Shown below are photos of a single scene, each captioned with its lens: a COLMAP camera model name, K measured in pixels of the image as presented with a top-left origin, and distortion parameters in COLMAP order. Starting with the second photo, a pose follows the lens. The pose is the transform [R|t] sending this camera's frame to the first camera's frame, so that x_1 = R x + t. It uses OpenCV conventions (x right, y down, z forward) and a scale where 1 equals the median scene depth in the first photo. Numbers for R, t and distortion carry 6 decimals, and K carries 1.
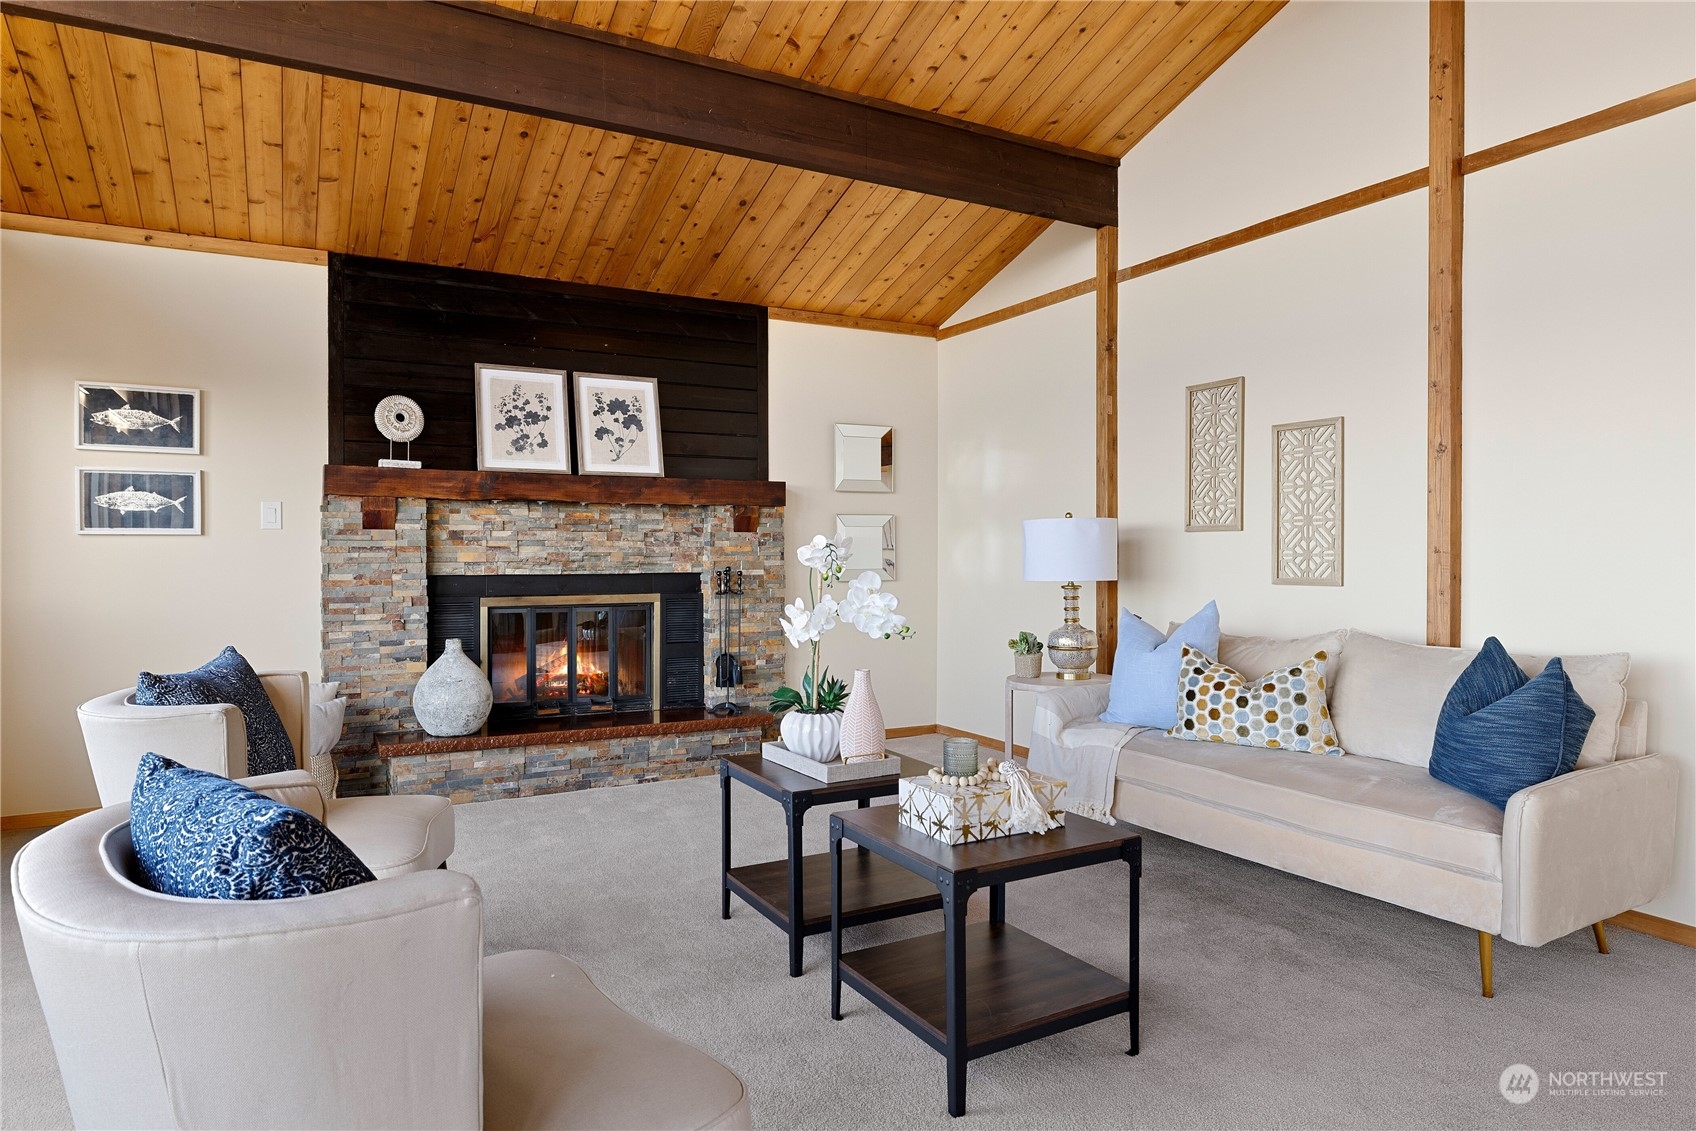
lens RADIAL K [[995.6, 0, 848.4], [0, 995.6, 565.7], [0, 0, 1]] dist [-0.003945, -0.000026]
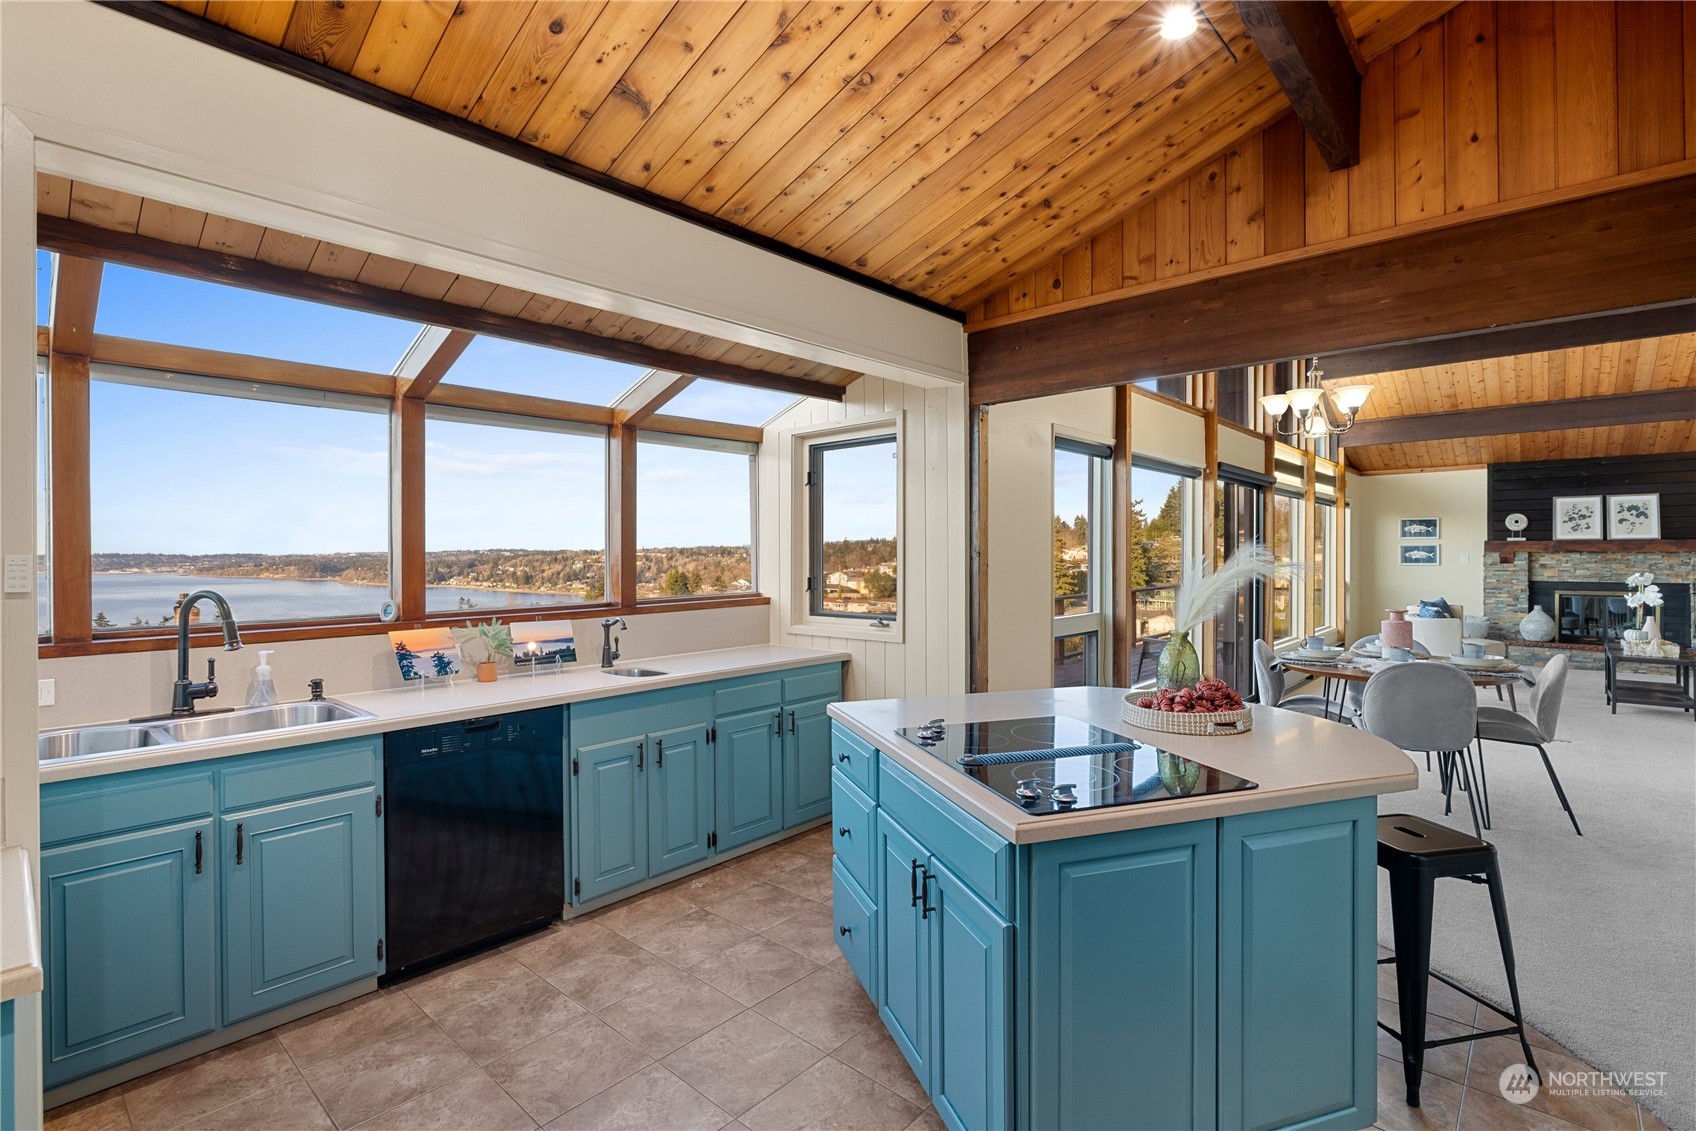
lens RADIAL K [[785.6, 0, 854.5], [0, 785.6, 553.1], [0, 0, 1]] dist [-0.001299, 0.000063]
pose [[0.327254, -0.000795, -0.944936, 0.927456], [-0.009474, 0.999947, -0.004122, -0.037126], [0.944889, 0.010302, 0.327229, -1.325668]]
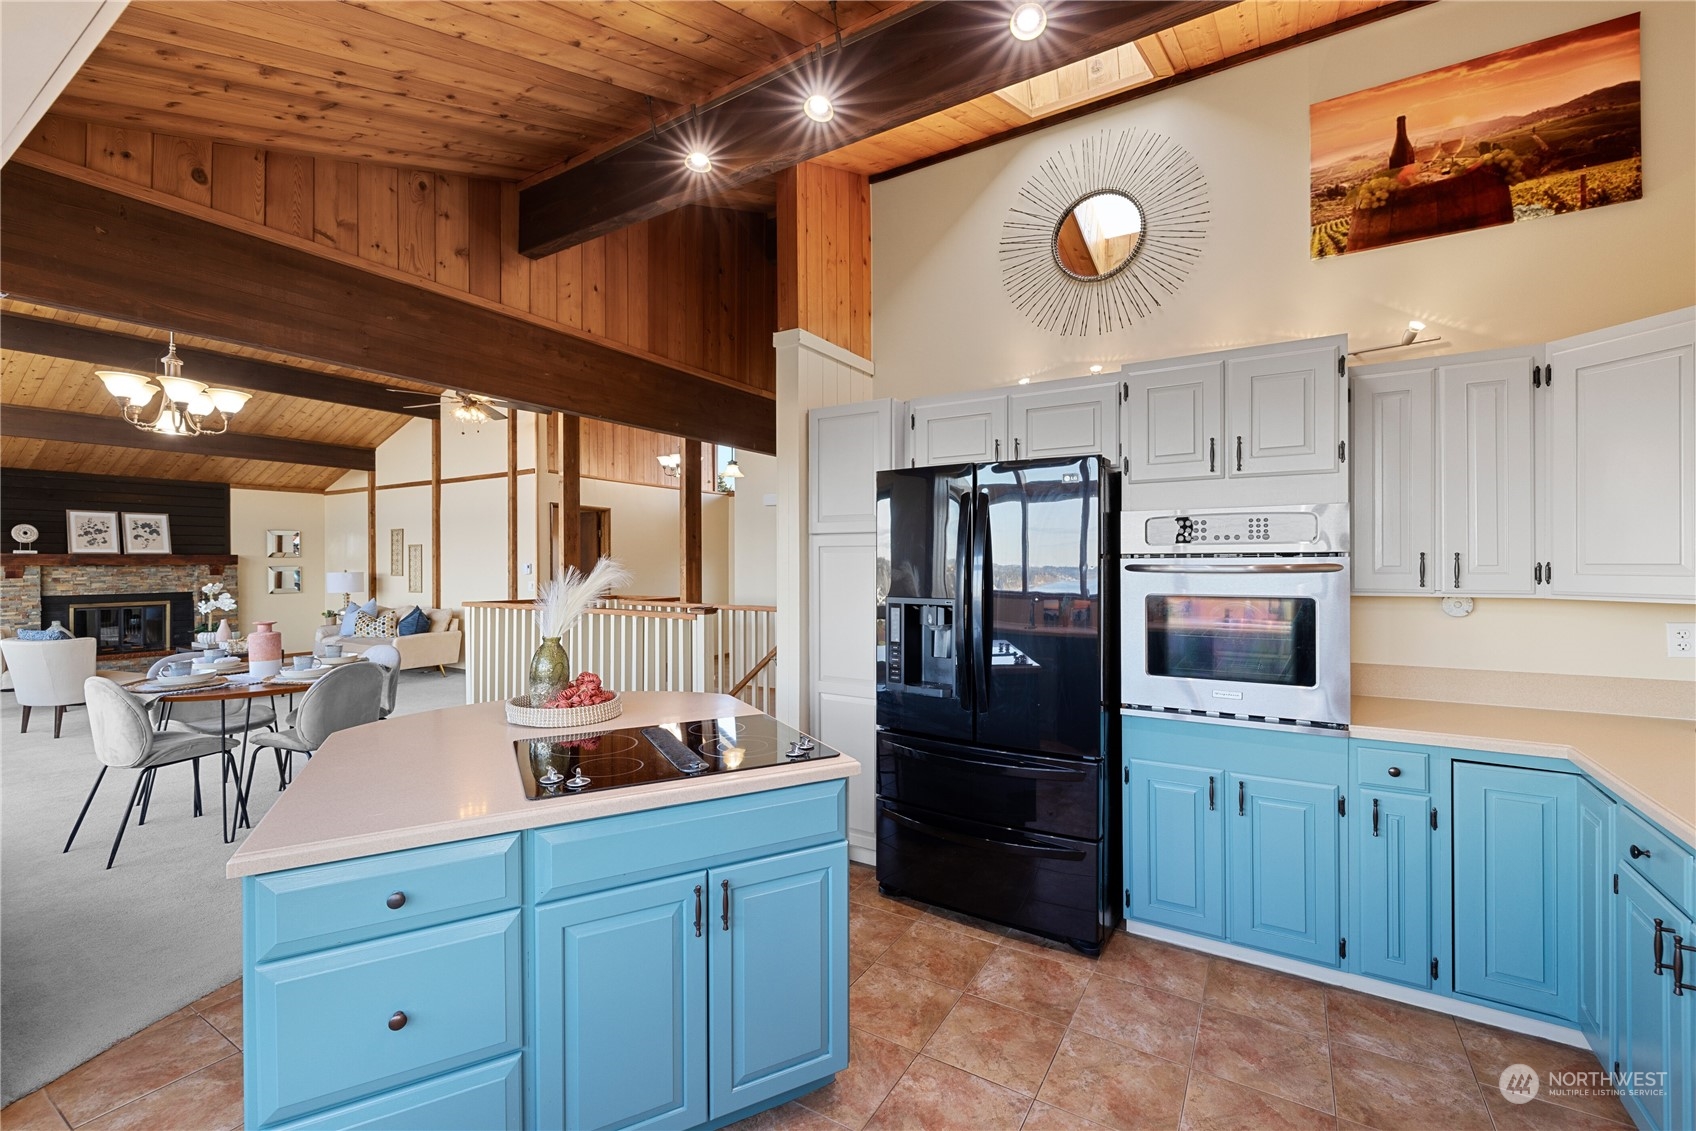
lens RADIAL K [[713.8, 0, 848.0], [0, 713.8, 565.5], [0, 0, 1]] dist [-0.000475, 0.000353]
pose [[0.872490, -0.004959, 0.488607, 0.454364], [0.009137, 0.999939, -0.006167, -0.036434], [-0.488547, 0.009846, 0.872482, -1.503548]]
